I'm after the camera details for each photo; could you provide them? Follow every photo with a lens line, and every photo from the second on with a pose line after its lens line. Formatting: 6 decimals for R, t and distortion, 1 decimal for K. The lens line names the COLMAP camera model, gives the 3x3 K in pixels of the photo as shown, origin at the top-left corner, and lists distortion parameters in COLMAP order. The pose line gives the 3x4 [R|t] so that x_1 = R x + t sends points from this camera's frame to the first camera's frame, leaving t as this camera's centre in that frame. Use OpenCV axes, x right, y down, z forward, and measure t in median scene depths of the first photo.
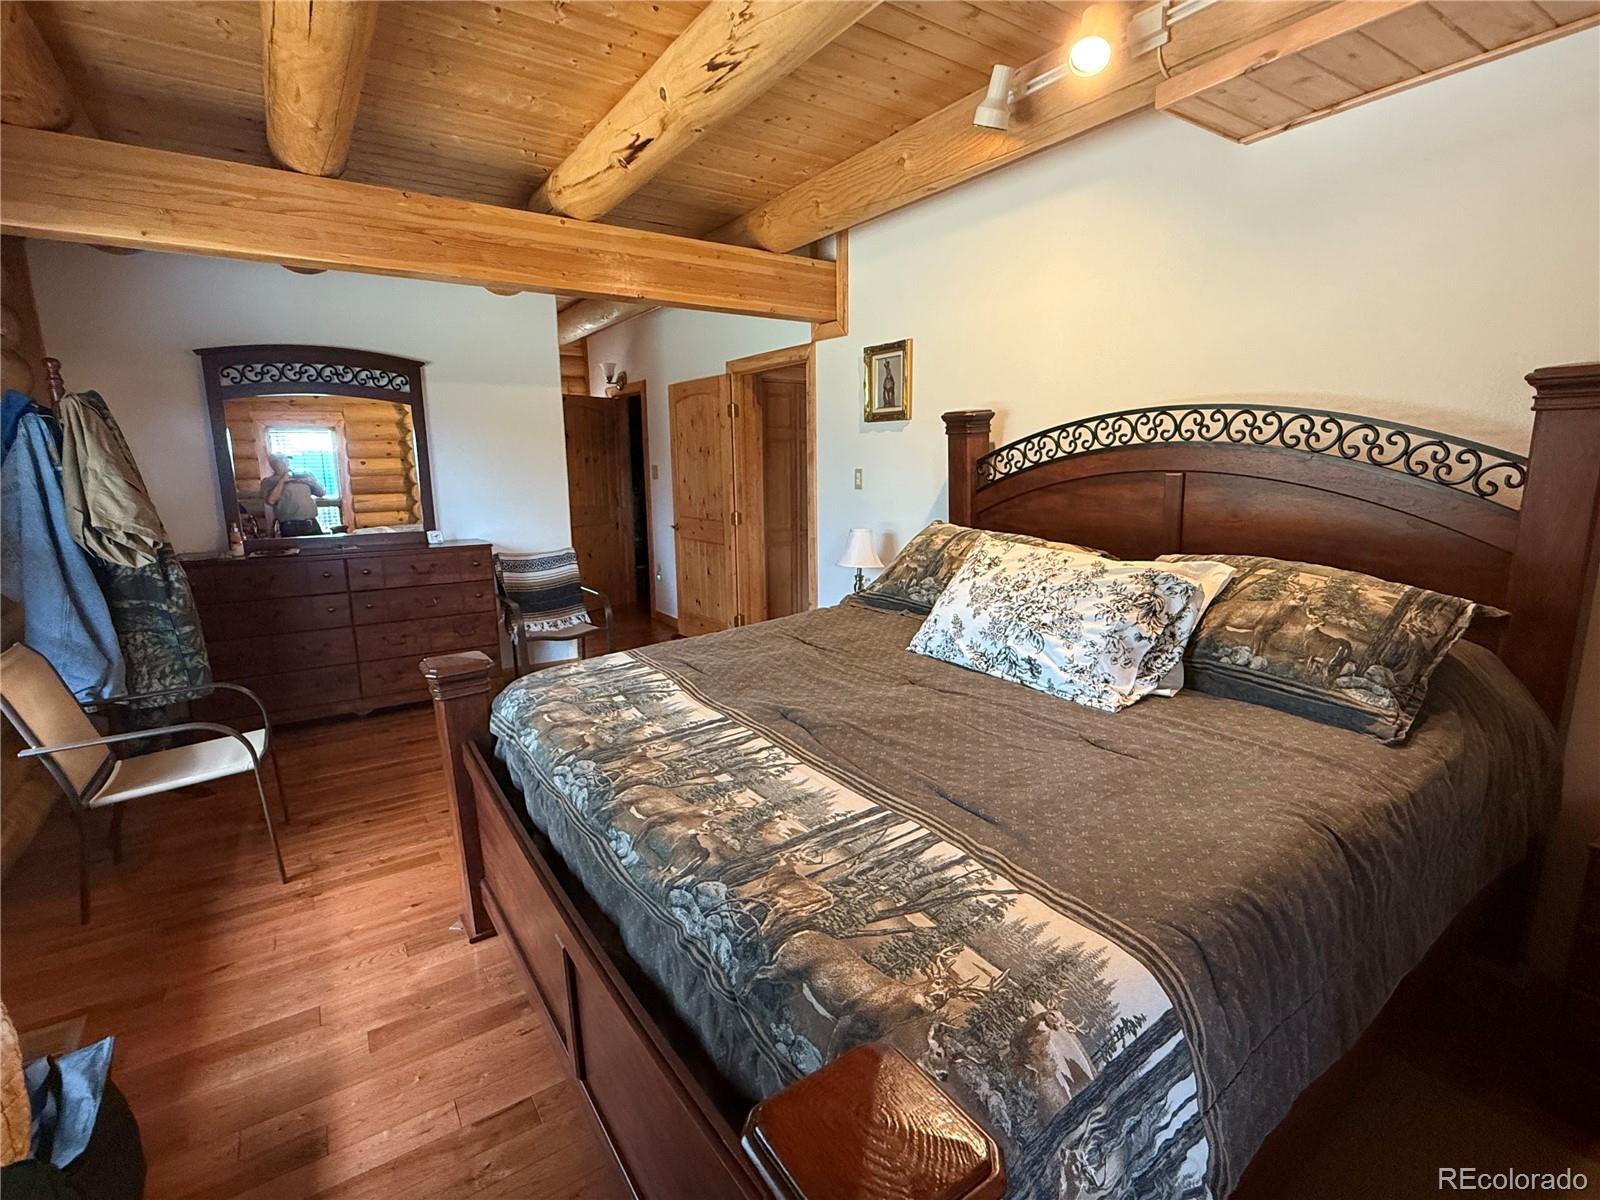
lens RADIAL K [[745.9, 0, 800.0], [0, 745.9, 600.0], [0, 0, 1]] dist [0.001538, 0.000283]
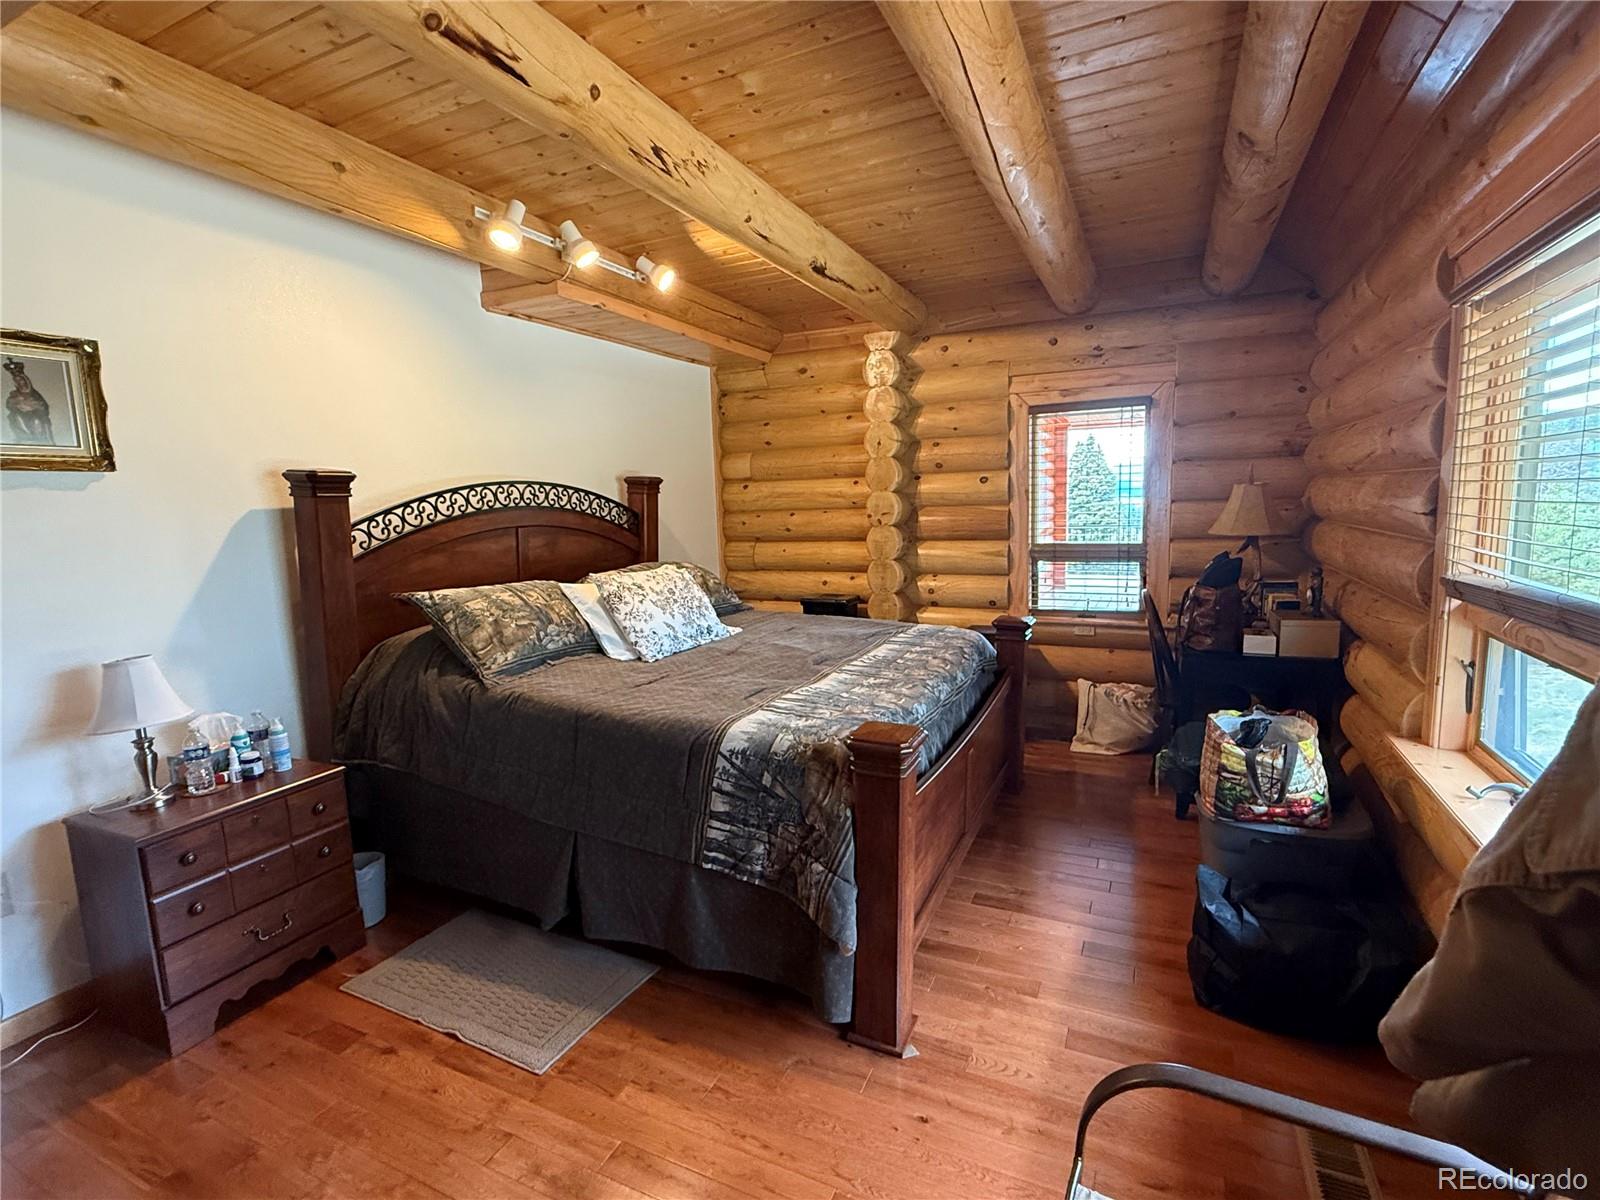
lens RADIAL K [[754.6, 0, 800.5], [0, 754.6, 594.6], [0, 0, 1]] dist [-0.000109, 0.000027]
pose [[-0.509363, -0.083046, 0.856535, -0.971434], [0.199838, 0.956709, 0.211597, -0.237816], [-0.837027, 0.278948, -0.470717, 1.223918]]
